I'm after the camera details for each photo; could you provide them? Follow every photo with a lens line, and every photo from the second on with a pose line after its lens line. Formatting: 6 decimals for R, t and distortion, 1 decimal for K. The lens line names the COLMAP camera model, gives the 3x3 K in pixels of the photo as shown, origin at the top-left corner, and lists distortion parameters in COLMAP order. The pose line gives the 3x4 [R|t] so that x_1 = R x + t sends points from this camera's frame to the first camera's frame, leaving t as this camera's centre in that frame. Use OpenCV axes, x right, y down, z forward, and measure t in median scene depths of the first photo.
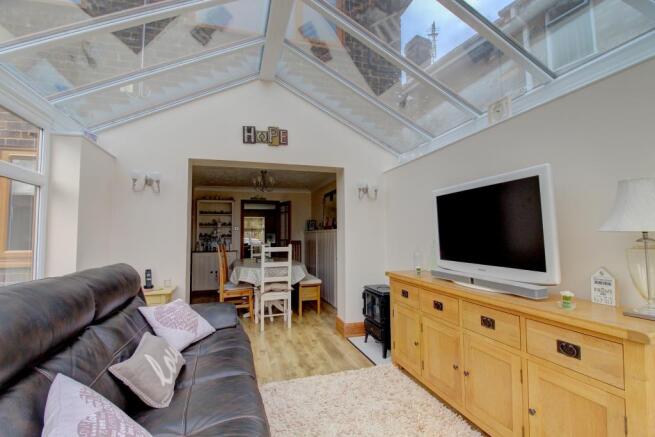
lens RADIAL K [[302.4, 0, 326.5], [0, 302.4, 218.9], [0, 0, 1]] dist [-0.004915, -0.001087]
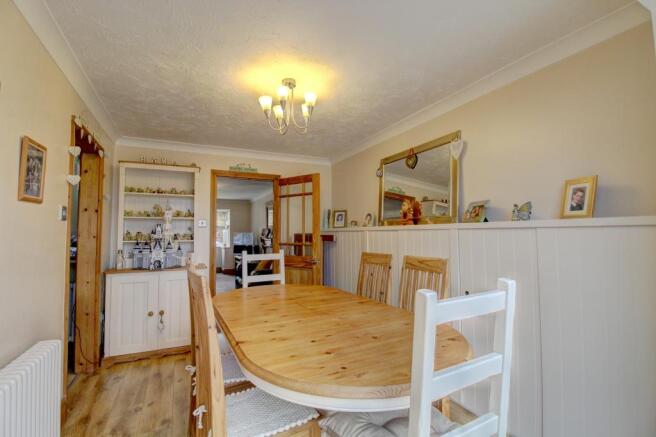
lens RADIAL K [[302.9, 0, 330.9], [0, 302.9, 218.7], [0, 0, 1]] dist [-0.004915, -0.001087]
pose [[0.985728, 0.009738, 0.168066, -0.168517], [-0.010233, 0.999945, 0.002078, 0.020878], [-0.168037, -0.003768, 0.985774, 0.447733]]
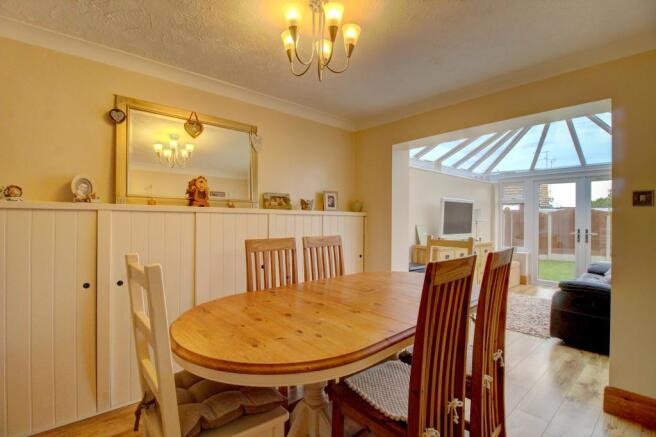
lens RADIAL K [[302.9, 0, 327.4], [0, 302.9, 220.5], [0, 0, 1]] dist [-0.004915, -0.001087]
pose [[-0.412142, 0.011855, 0.911042, -0.518946], [-0.043226, 0.998535, -0.032548, 0.072198], [-0.910093, -0.052795, -0.411026, 1.174336]]
